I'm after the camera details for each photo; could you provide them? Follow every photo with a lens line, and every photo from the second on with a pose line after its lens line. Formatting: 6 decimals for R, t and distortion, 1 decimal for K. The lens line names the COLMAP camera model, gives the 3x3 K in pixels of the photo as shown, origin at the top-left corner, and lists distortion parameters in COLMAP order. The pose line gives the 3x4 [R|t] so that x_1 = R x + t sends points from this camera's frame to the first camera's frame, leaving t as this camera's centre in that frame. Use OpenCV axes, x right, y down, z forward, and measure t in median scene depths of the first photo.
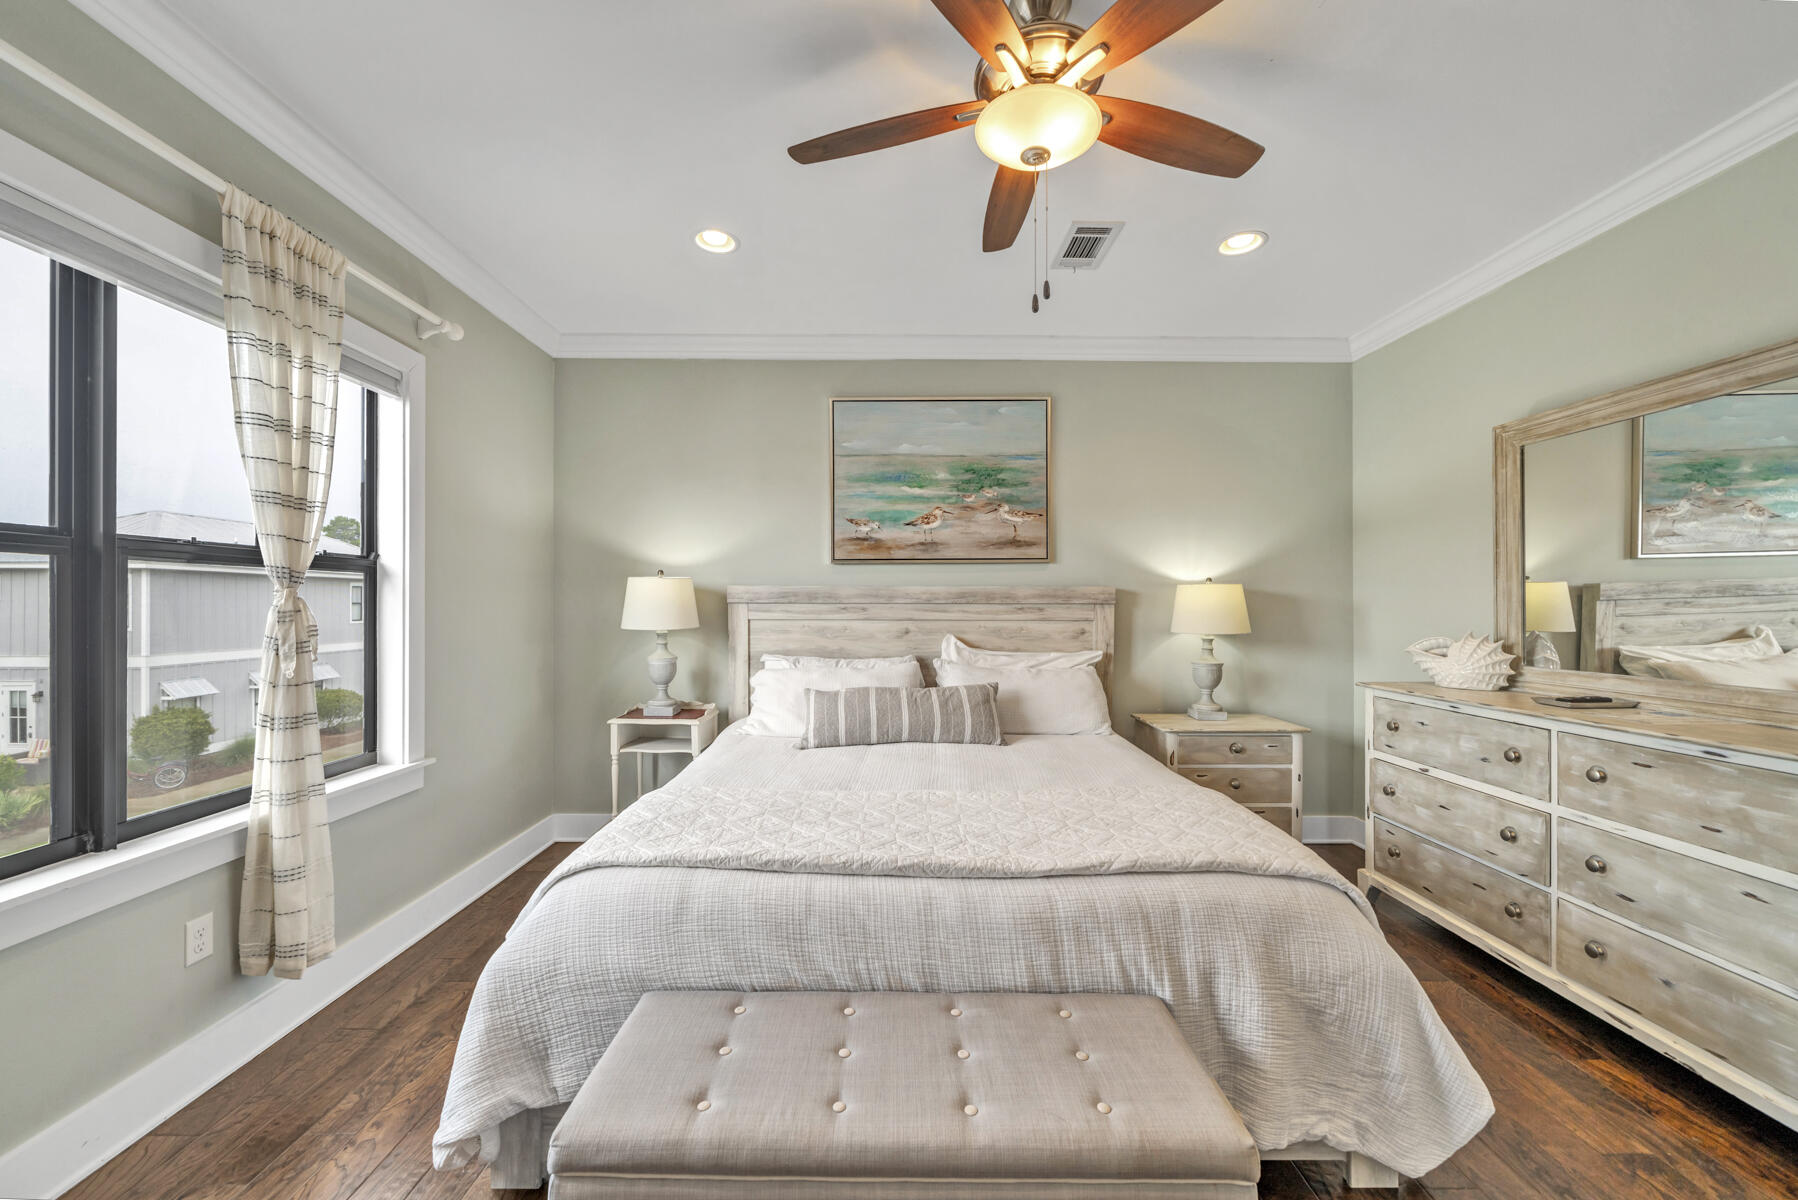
lens RADIAL K [[670.0, 0, 895.3], [0, 670.0, 603.3], [0, 0, 1]] dist [-0.002496, -0.000210]
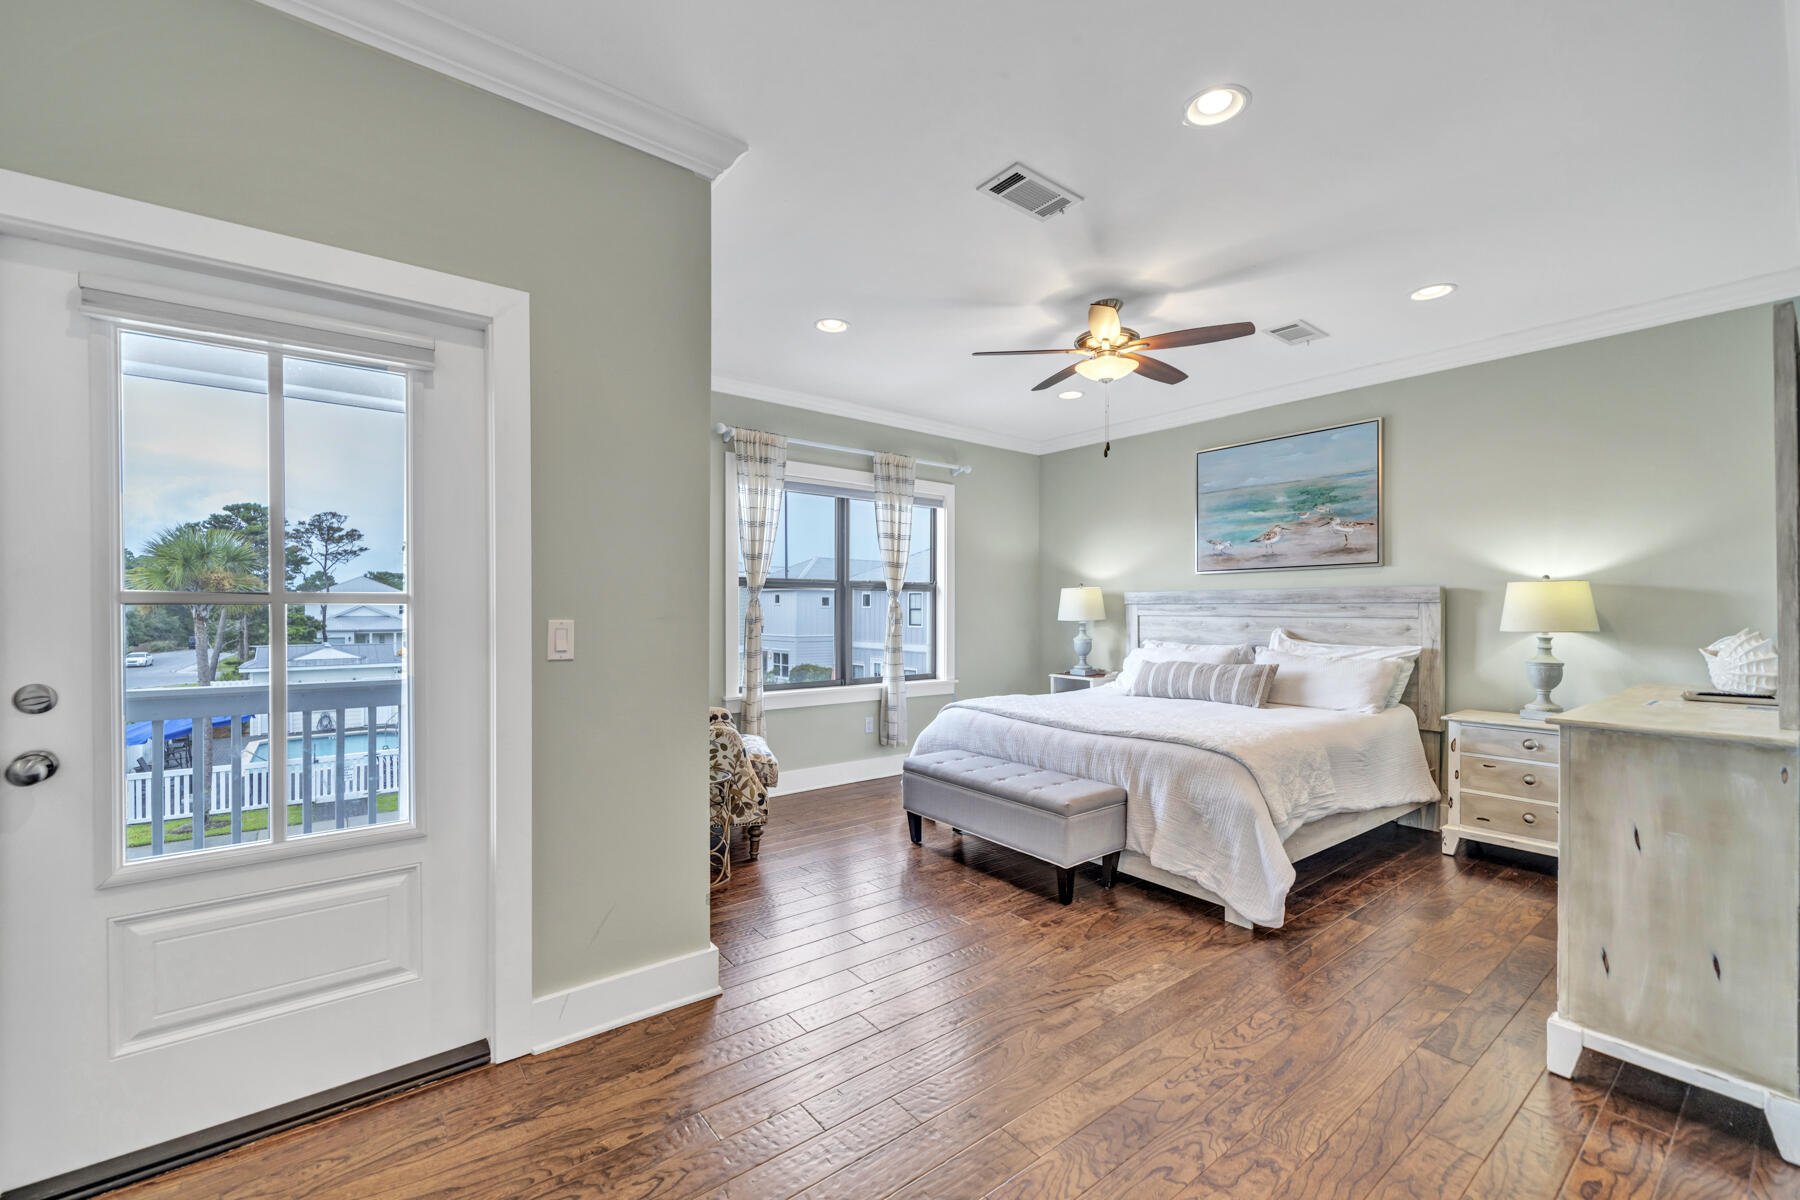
lens RADIAL K [[728.5, 0, 899.5], [0, 728.5, 608.3], [0, 0, 1]] dist [-0.002250, -0.000640]
pose [[0.618554, -0.001571, -0.785741, 0.756524], [0.001045, 0.999999, -0.001177, 0.010985], [0.785742, -0.000094, 0.618555, -0.414151]]
